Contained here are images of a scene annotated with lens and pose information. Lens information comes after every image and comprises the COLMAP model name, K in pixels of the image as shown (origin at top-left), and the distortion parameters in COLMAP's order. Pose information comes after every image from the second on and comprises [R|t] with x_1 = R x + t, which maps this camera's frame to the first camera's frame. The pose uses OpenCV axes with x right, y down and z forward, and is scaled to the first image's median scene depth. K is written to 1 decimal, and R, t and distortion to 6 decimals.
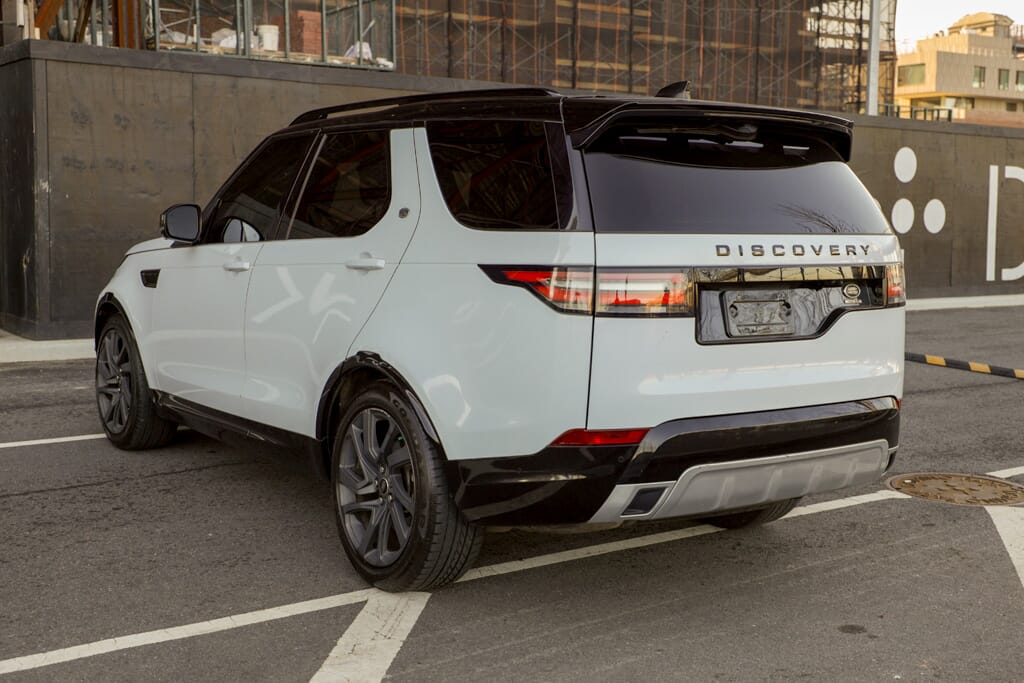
lens RADIAL K [[1218.0, 0, 478.5], [0, 1218.0, 338.4], [0, 0, 1]] dist [0.018191, 0.073532]
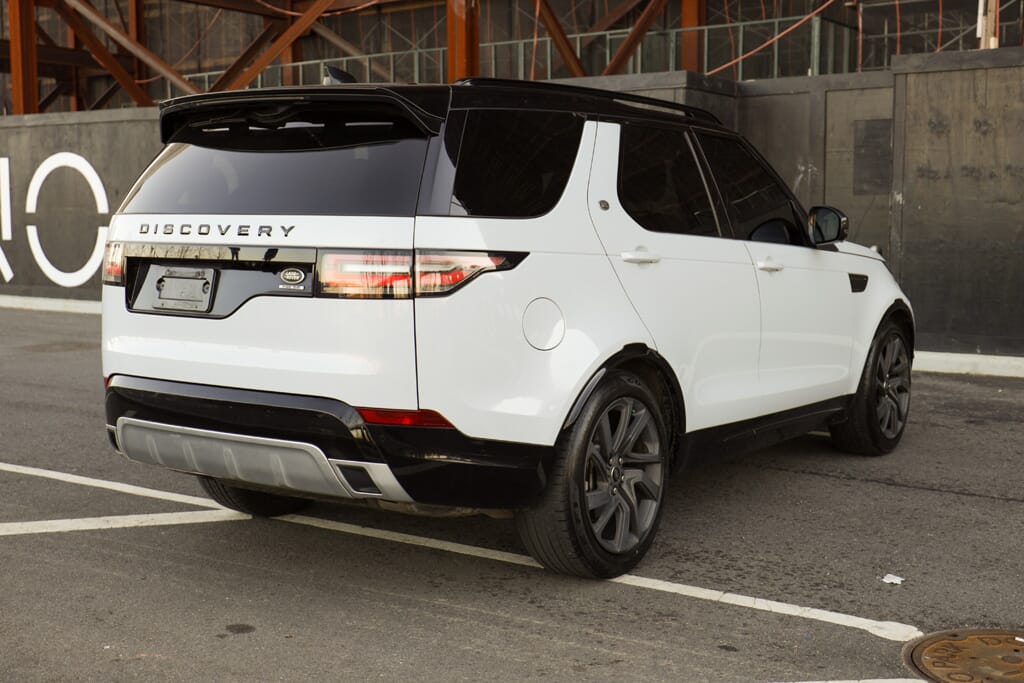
lens RADIAL K [[1218.0, 0, 478.5], [0, 1218.0, 338.4], [0, 0, 1]] dist [0.018191, 0.073532]
pose [[0.361609, 0.074899, -0.929316, 1.156314], [-0.096899, 0.994389, 0.042439, -0.042137], [0.927281, 0.074703, 0.366838, 0.753159]]
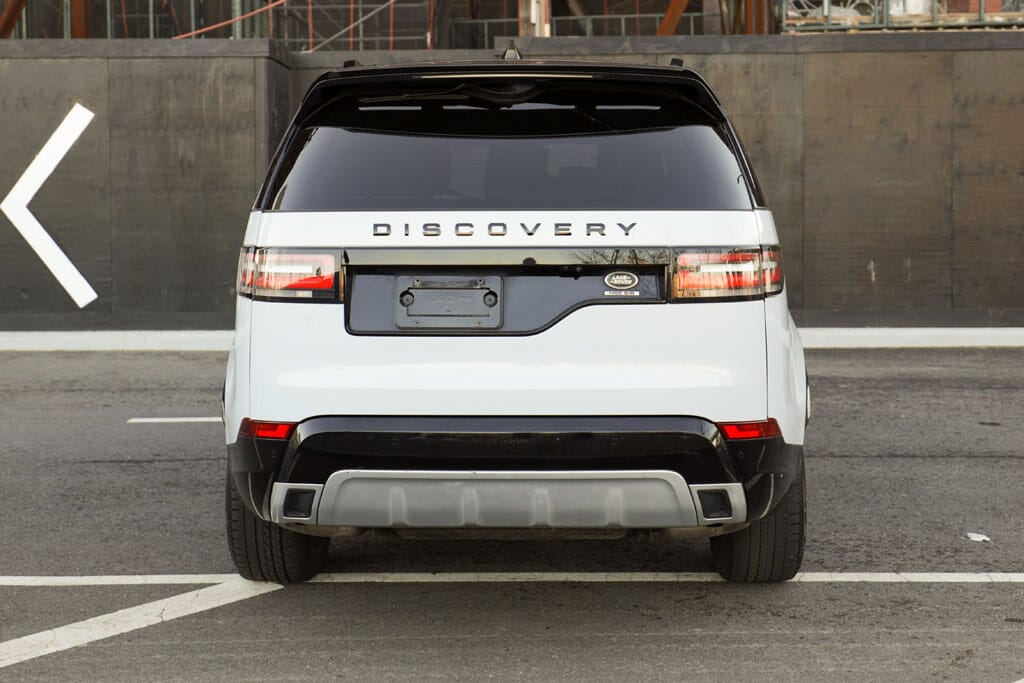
lens RADIAL K [[1349.4, 0, 483.9], [0, 1349.4, 259.0], [0, 0, 1]] dist [0.024348, 0.067901]
pose [[0.805481, 0.005325, -0.592597, 0.721068], [-0.042200, 0.997937, -0.048392, -0.005364], [0.591117, 0.063986, 0.804044, 0.216456]]
